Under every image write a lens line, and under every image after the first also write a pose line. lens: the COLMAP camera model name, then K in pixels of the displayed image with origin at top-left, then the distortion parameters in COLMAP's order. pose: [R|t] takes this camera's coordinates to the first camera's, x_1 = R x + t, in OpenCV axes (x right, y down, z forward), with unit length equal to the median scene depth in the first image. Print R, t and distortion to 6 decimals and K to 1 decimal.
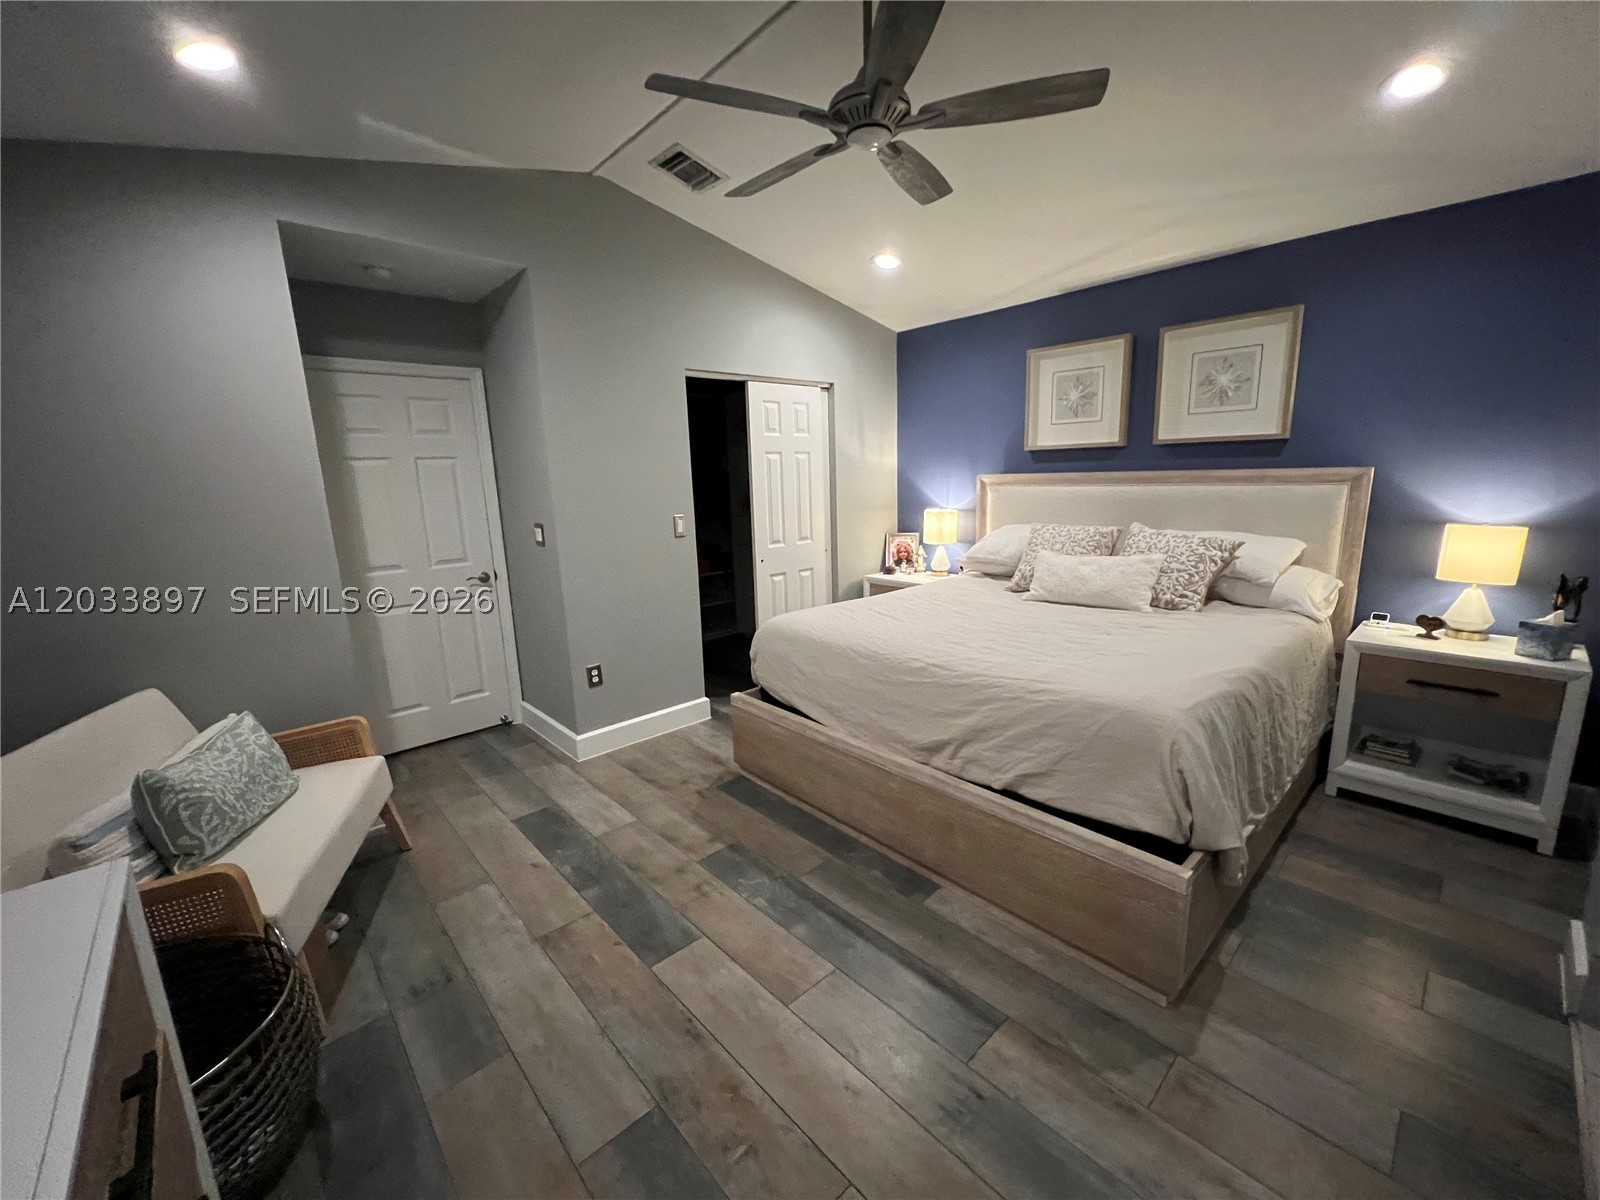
lens RADIAL K [[639.8, 0, 798.4], [0, 639.8, 600.0], [0, 0, 1]] dist [-0.004260, 0.001365]
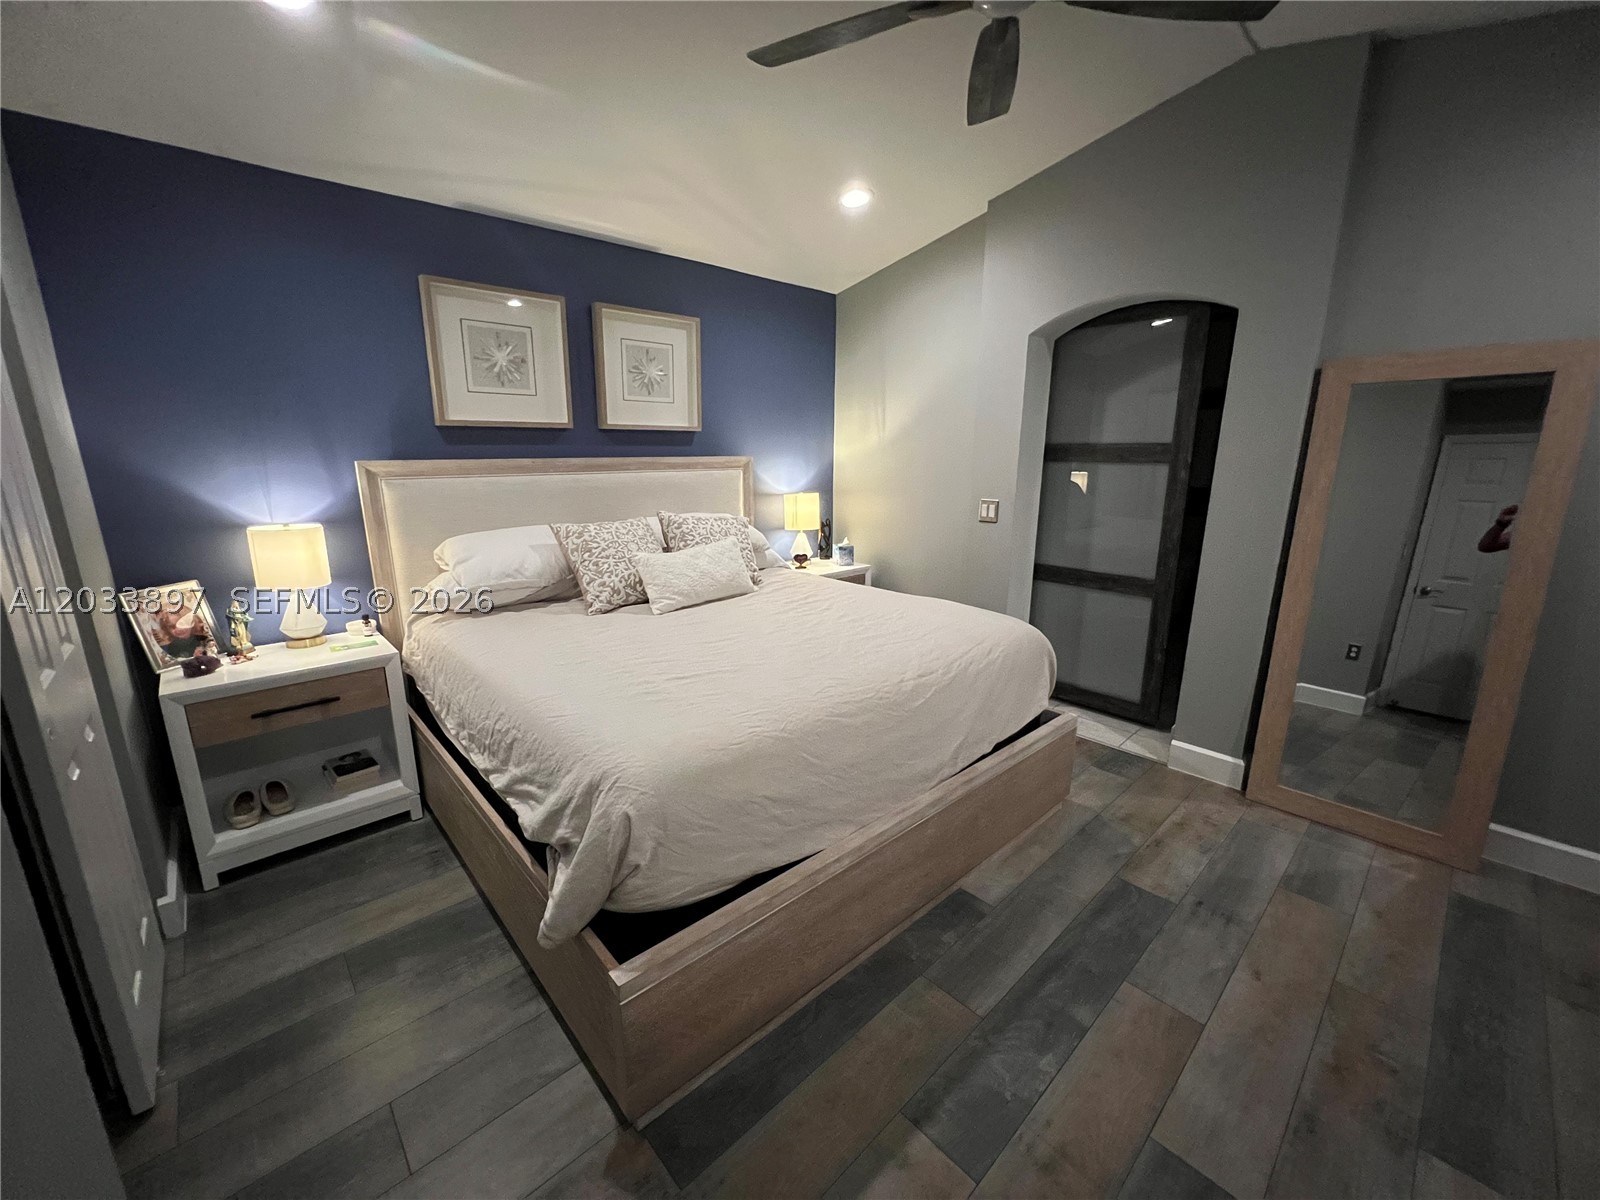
lens RADIAL K [[639.8, 0, 796.7], [0, 639.8, 600.1], [0, 0, 1]] dist [-0.004260, 0.001365]
pose [[-0.007596, -0.204547, 0.978827, -0.476303], [0.191897, 0.960364, 0.202178, -0.159288], [-0.981386, 0.189370, 0.031957, 0.854592]]
